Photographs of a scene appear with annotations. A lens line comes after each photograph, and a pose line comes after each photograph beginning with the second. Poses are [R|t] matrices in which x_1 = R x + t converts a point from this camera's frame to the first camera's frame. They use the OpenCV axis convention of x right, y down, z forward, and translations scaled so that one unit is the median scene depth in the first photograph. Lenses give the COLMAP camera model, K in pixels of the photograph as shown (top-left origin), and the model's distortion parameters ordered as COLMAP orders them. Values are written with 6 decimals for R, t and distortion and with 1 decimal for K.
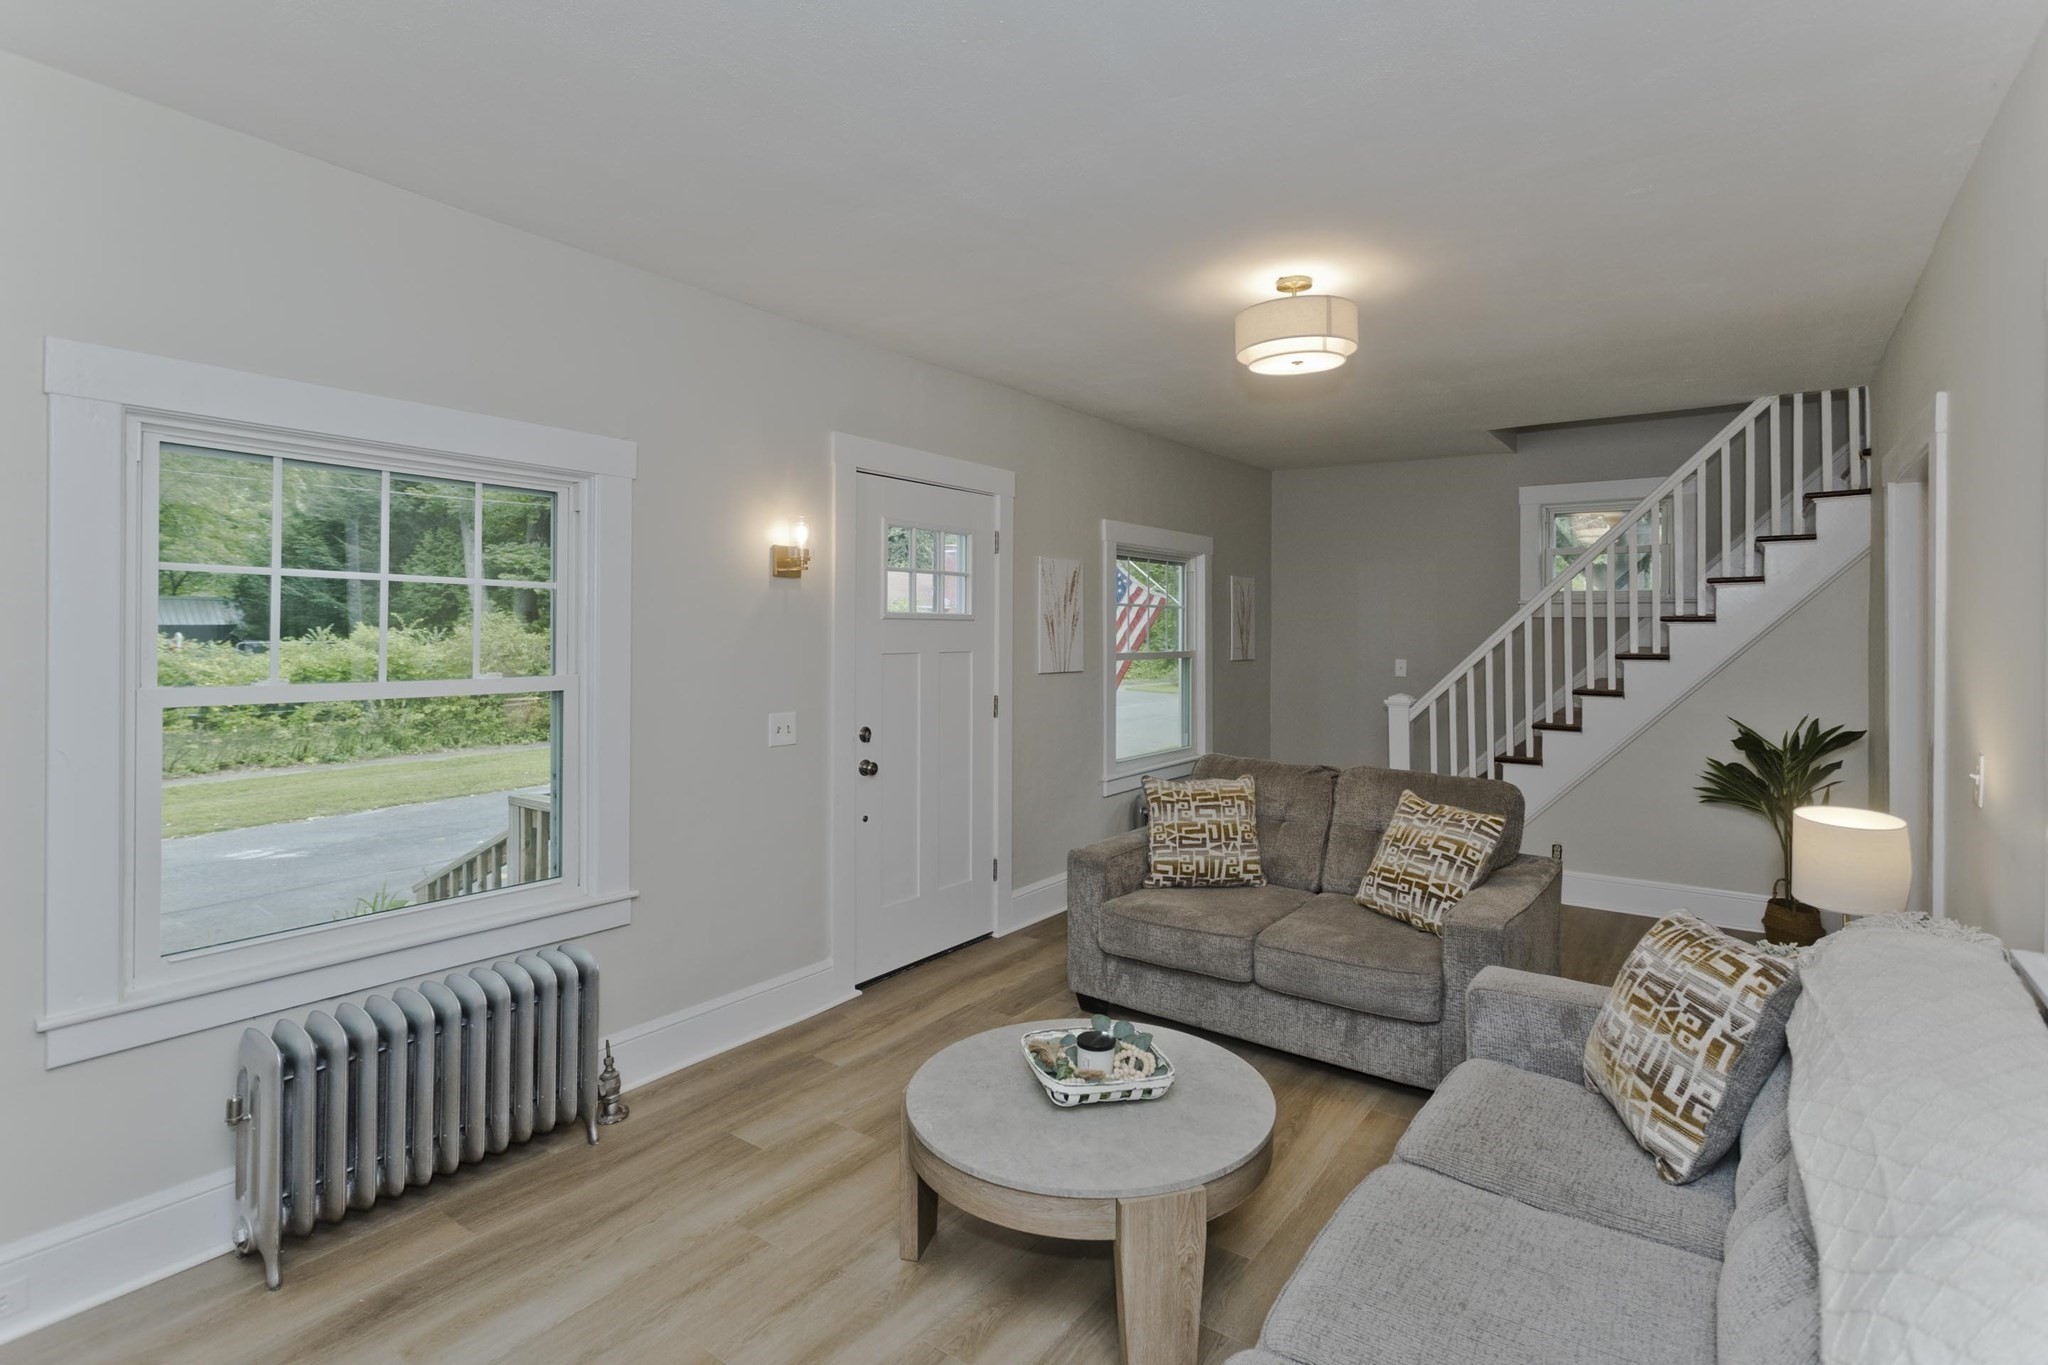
lens RADIAL K [[974.4, 0, 1044.2], [0, 974.4, 651.5], [0, 0, 1]] dist [0.000761, 0.000147]
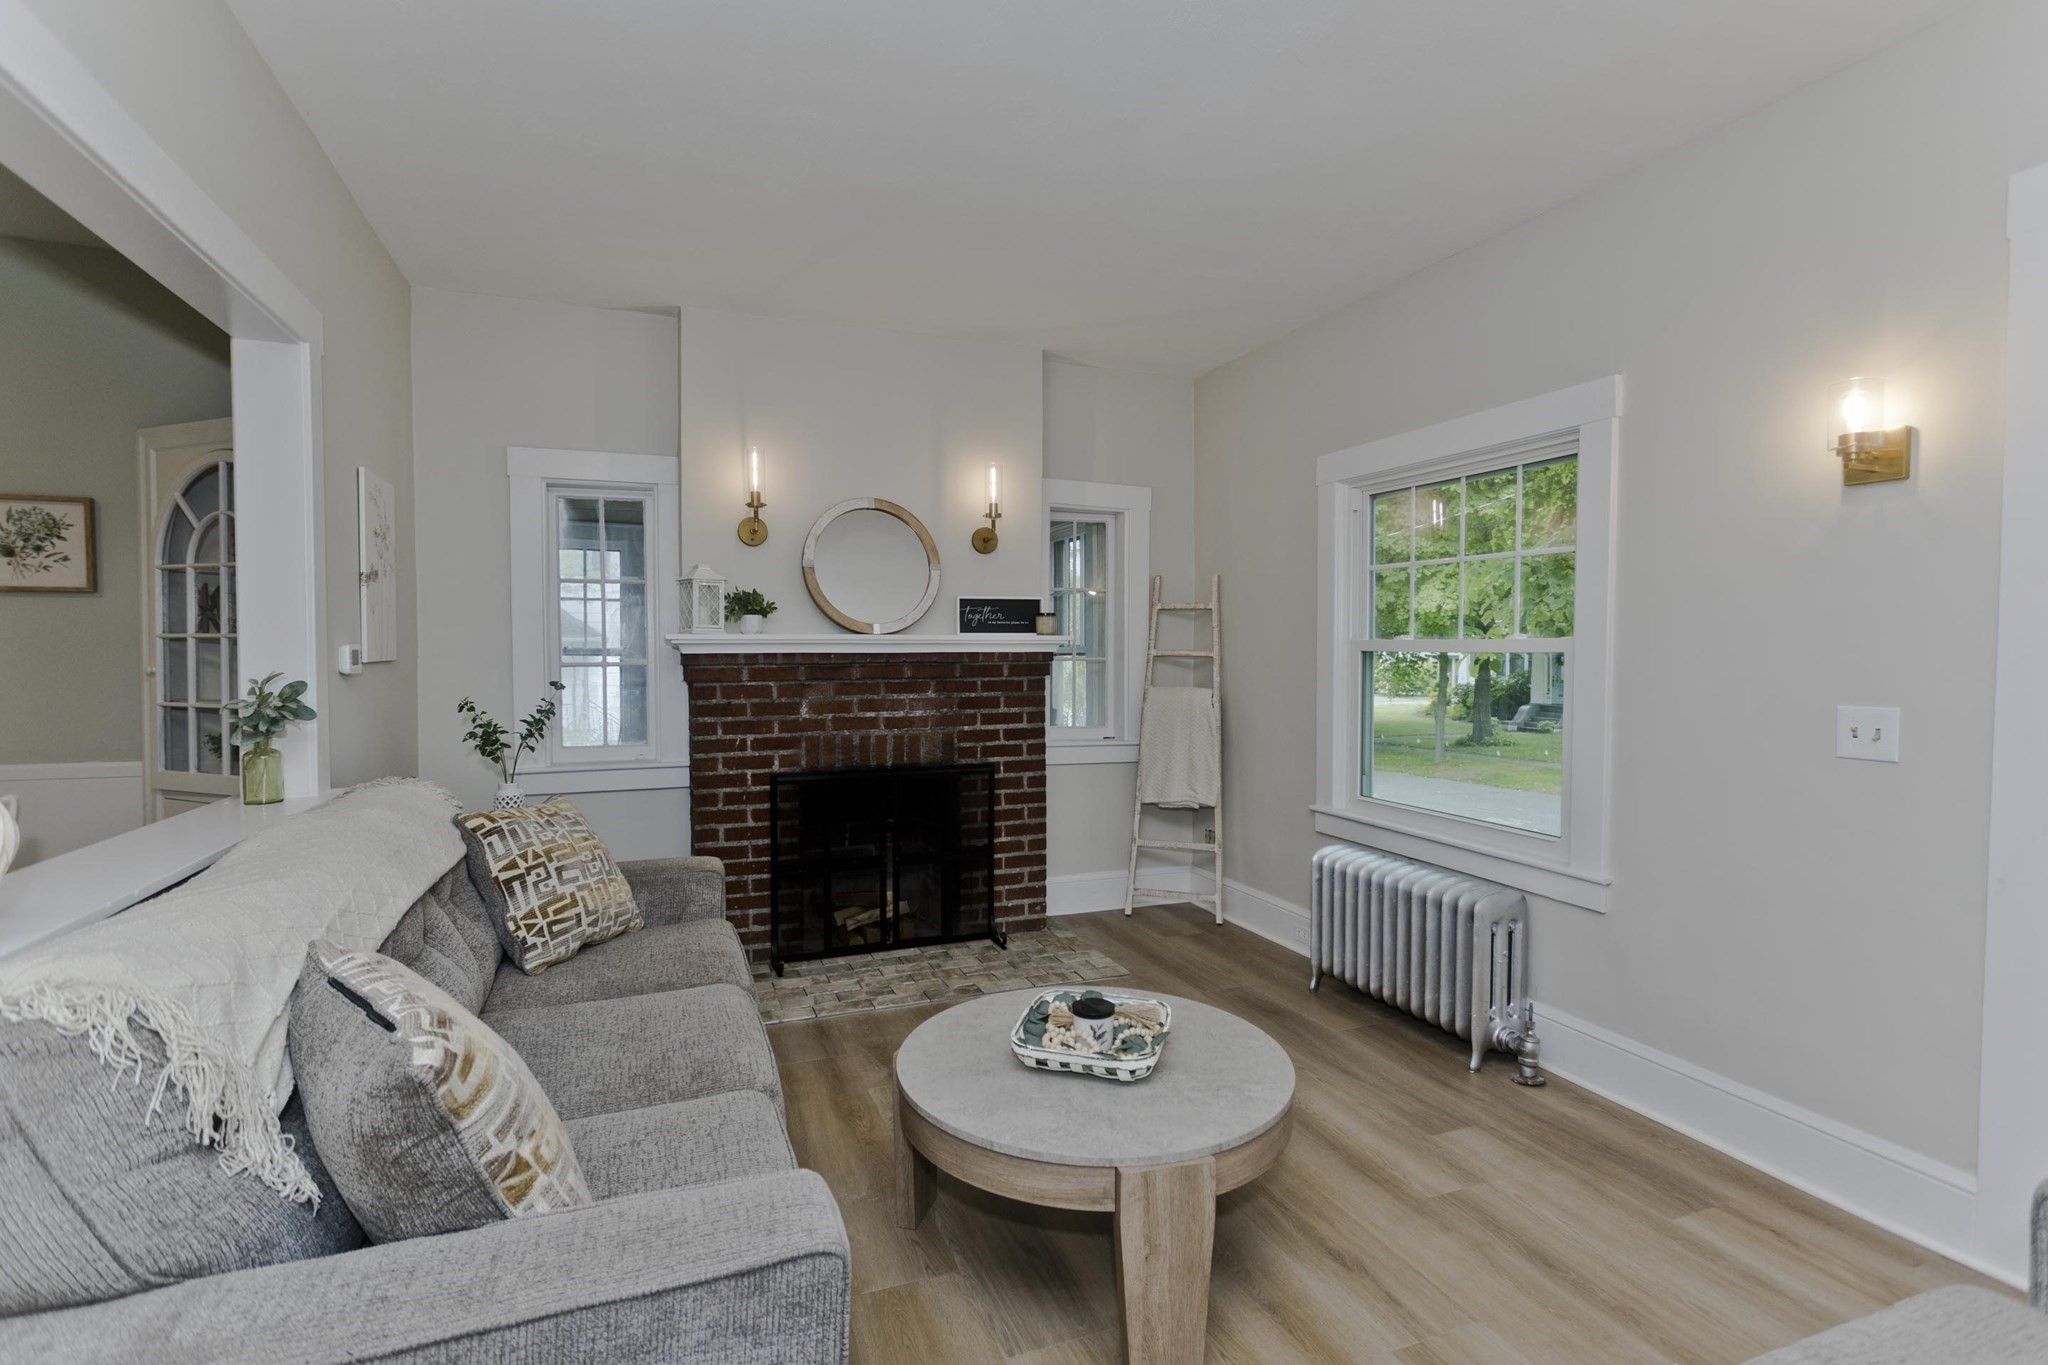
lens RADIAL K [[997.5, 0, 1054.4], [0, 997.5, 693.8], [0, 0, 1]] dist [-0.001186, 0.005213]
pose [[-0.534871, 0.032587, -0.844305, 0.527954], [-0.015864, 0.998693, 0.048596, 0.032654], [0.844785, 0.039386, -0.533654, 0.891675]]
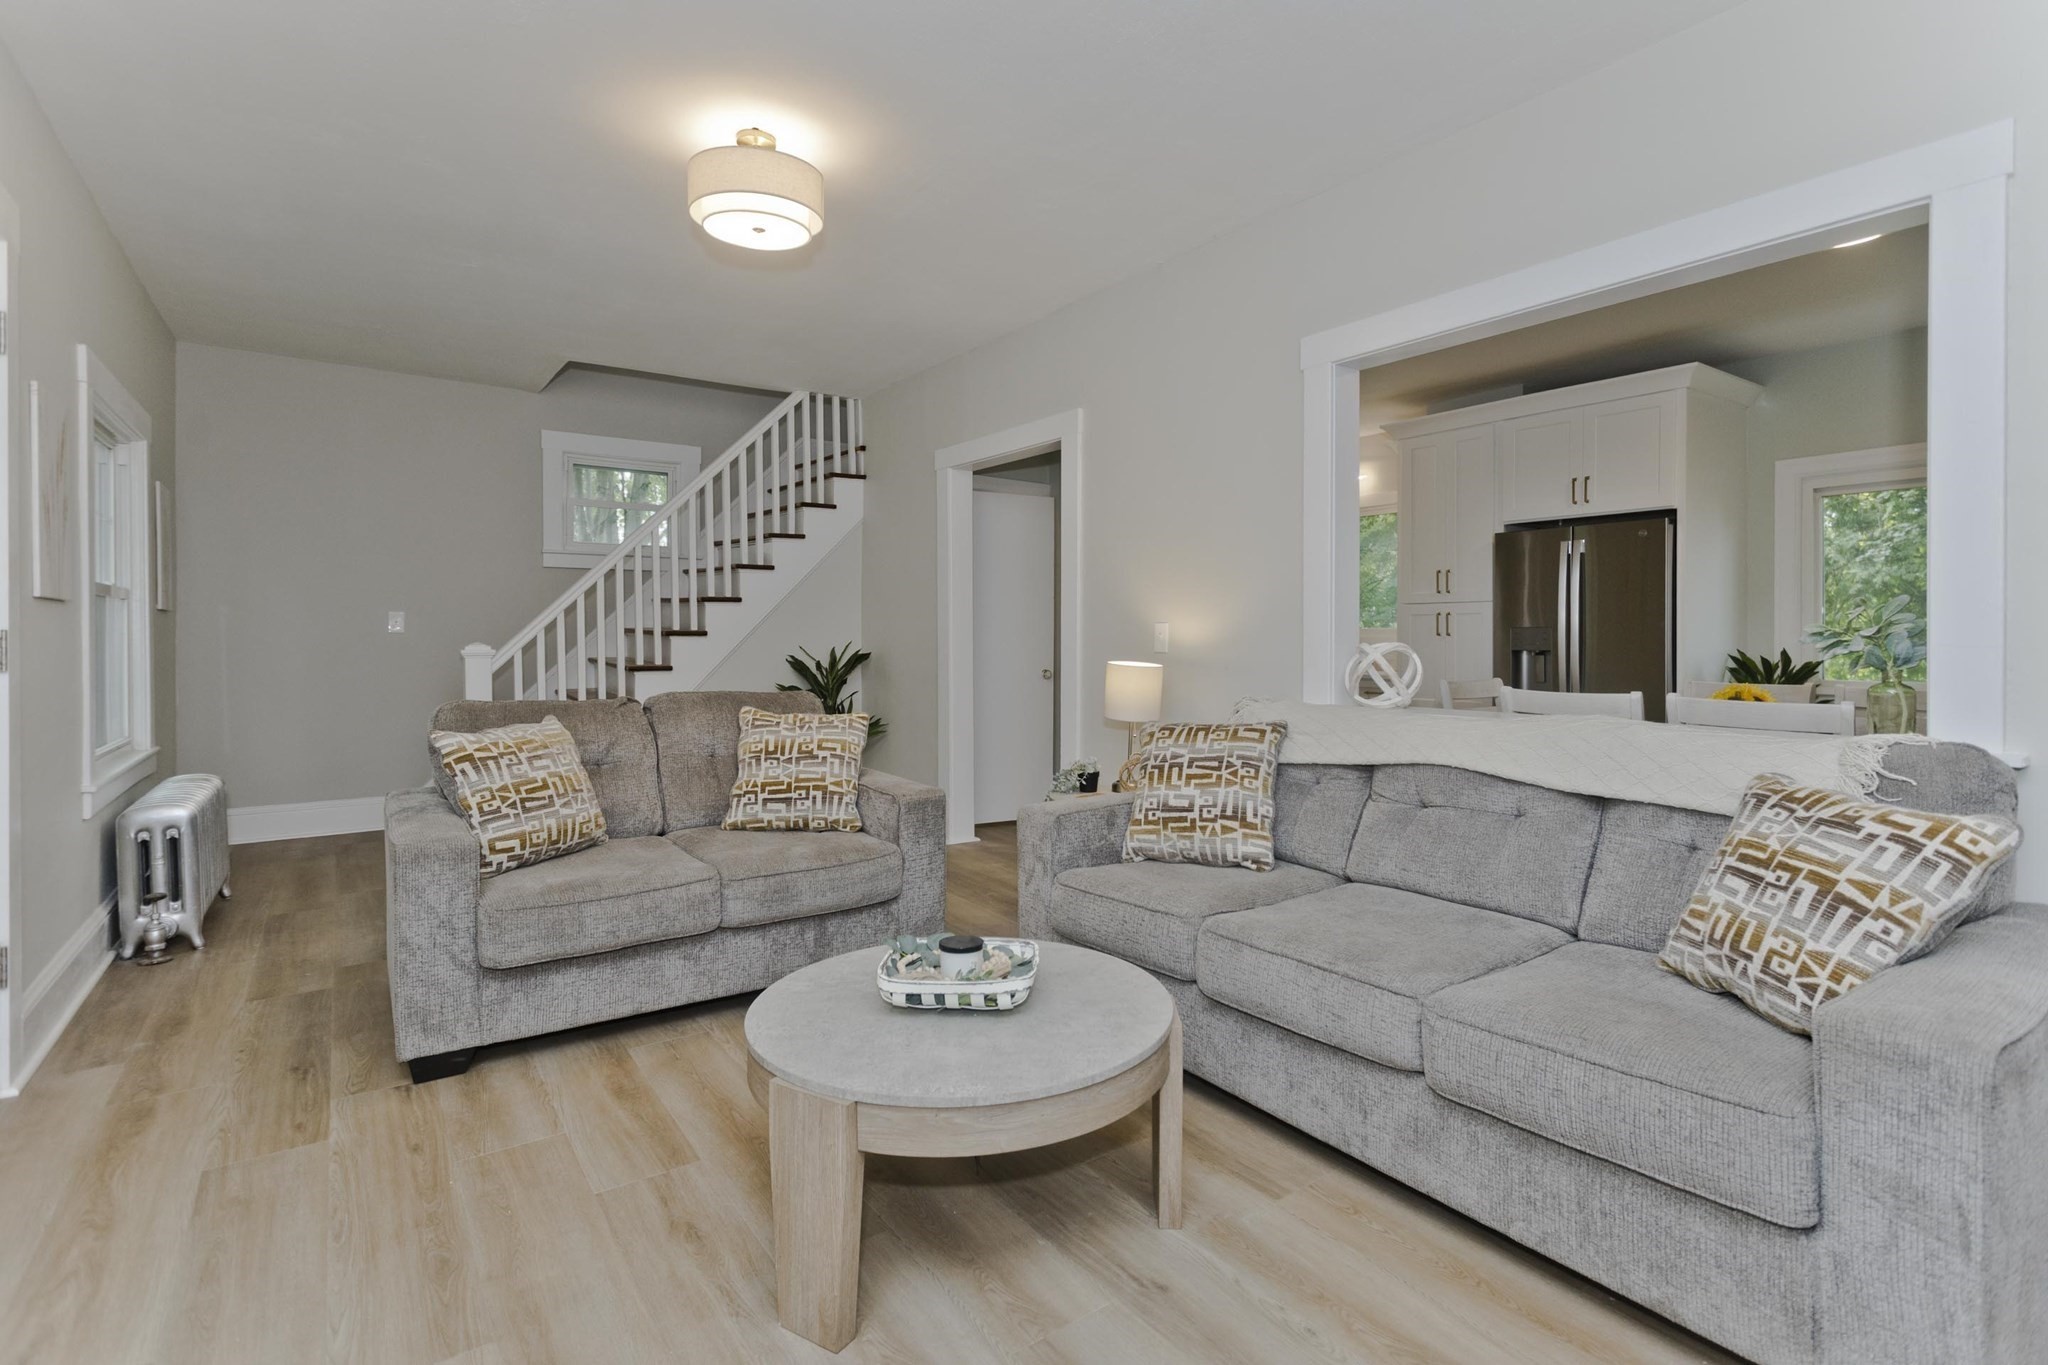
lens RADIAL K [[980.2, 0, 1036.0], [0, 980.2, 652.7], [0, 0, 1]] dist [0.000193, 0.000427]
pose [[0.332680, -0.022436, 0.942773, -0.453192], [0.020779, 0.999649, 0.016457, 0.075944], [-0.942811, 0.014114, 0.333029, 0.388125]]
